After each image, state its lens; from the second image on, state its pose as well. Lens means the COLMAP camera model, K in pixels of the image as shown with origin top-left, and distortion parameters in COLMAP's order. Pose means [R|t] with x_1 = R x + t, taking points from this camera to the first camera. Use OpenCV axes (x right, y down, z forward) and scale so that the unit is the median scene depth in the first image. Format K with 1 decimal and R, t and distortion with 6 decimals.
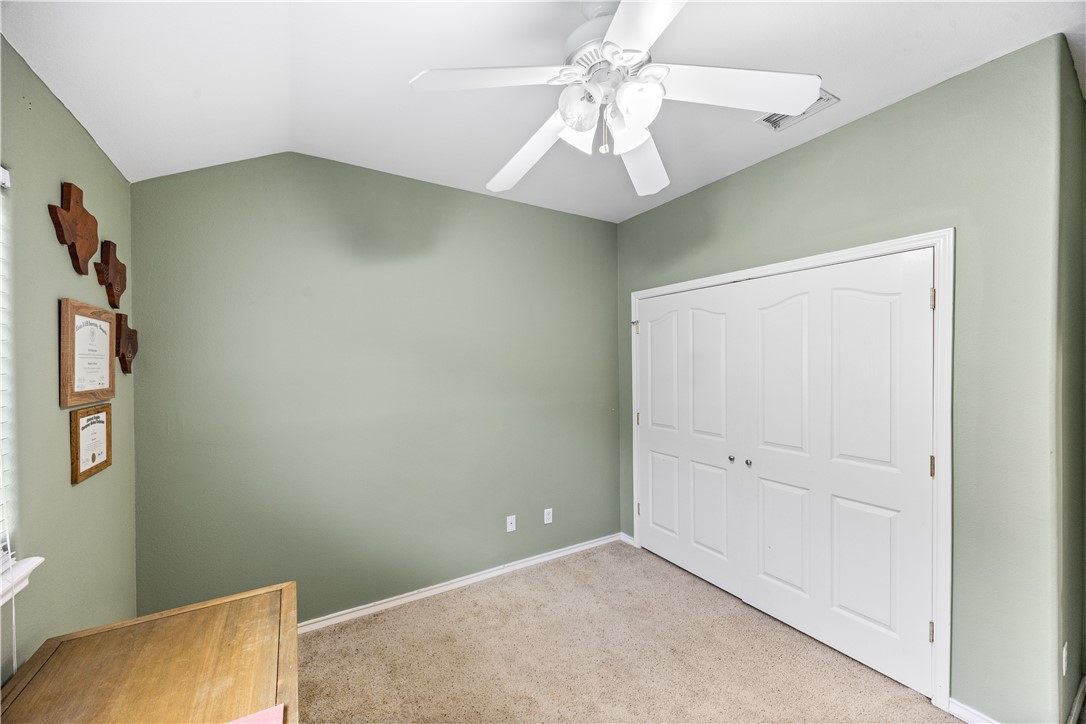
lens RADIAL K [[418.4, 0, 544.4], [0, 418.4, 363.7], [0, 0, 1]] dist [-0.001899, -0.000172]
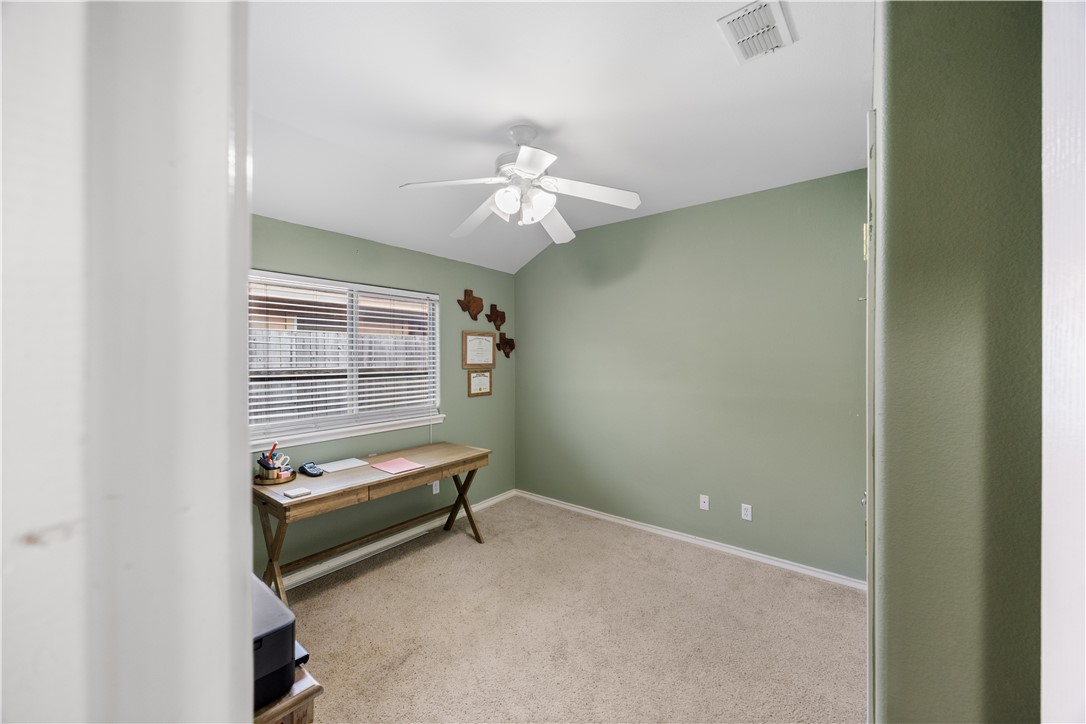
lens RADIAL K [[418.4, 0, 545.4], [0, 418.4, 356.2], [0, 0, 1]] dist [-0.001899, -0.000172]
pose [[0.352303, 0.007556, -0.935855, 1.347900], [-0.004467, 0.999970, 0.006393, -0.001533], [0.935875, 0.001928, 0.352326, 0.402065]]
